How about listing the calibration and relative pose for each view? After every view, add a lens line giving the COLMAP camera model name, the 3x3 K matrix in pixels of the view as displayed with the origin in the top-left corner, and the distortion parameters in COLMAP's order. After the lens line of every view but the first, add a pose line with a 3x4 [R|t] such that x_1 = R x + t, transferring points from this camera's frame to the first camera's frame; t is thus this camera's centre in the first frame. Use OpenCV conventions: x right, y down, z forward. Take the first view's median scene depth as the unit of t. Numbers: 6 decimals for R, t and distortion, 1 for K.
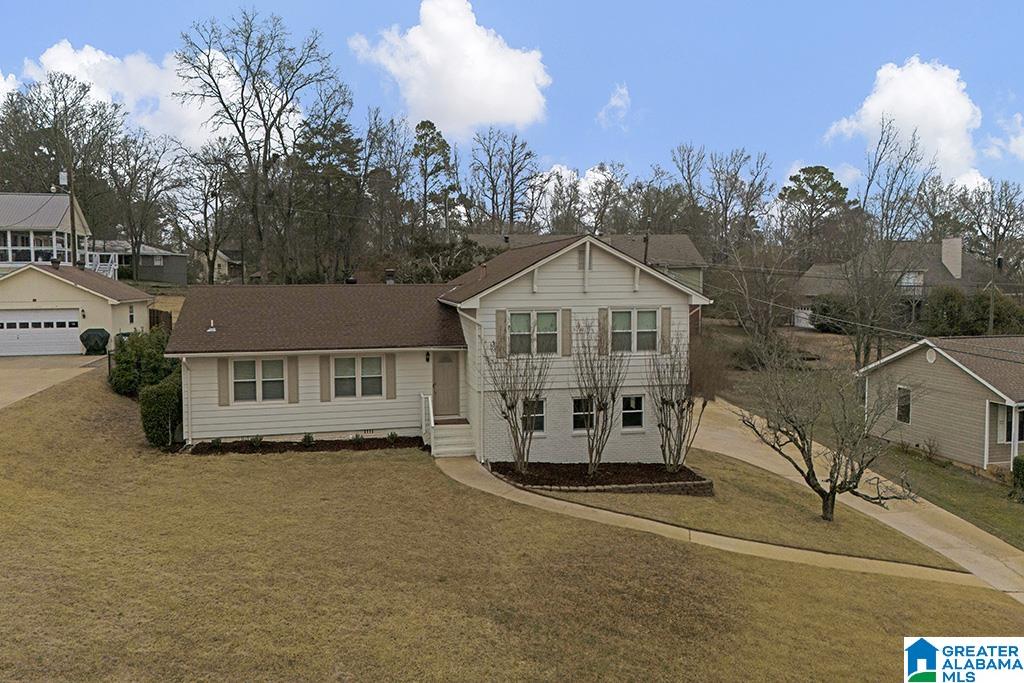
lens RADIAL K [[747.7, 0, 515.2], [0, 747.7, 337.5], [0, 0, 1]] dist [0.077873, -0.079662]
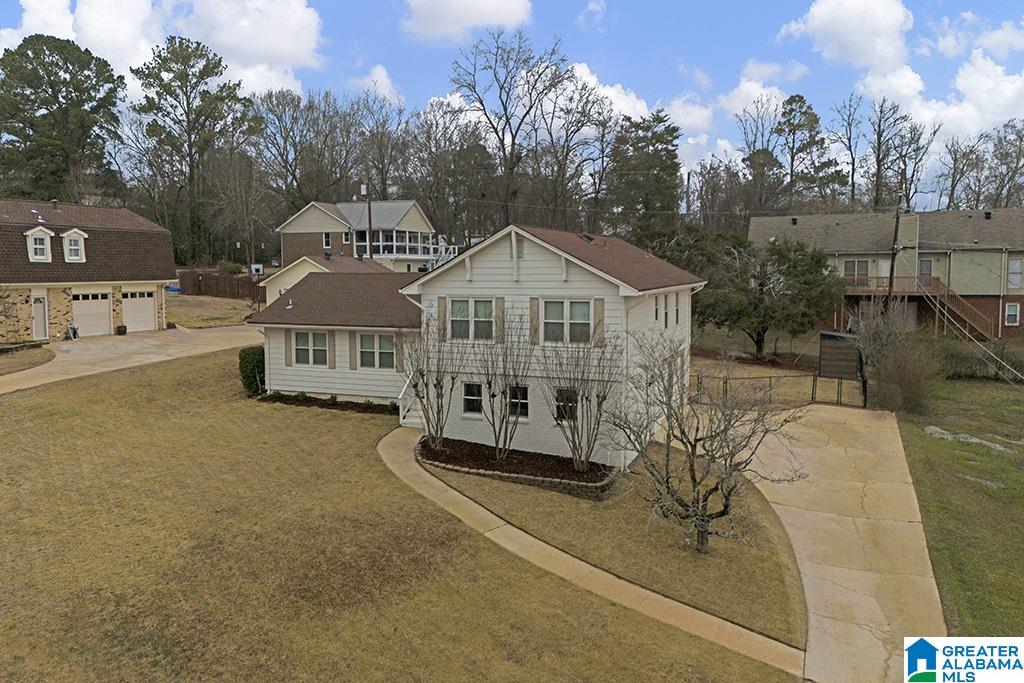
lens RADIAL K [[747.7, 0, 518.6], [0, 747.7, 335.5], [0, 0, 1]] dist [0.077873, -0.079662]
pose [[0.823267, 0.052070, -0.565262, 0.660747], [-0.043636, 0.998643, 0.028438, -0.015761], [0.565975, 0.001254, 0.824421, 0.168187]]
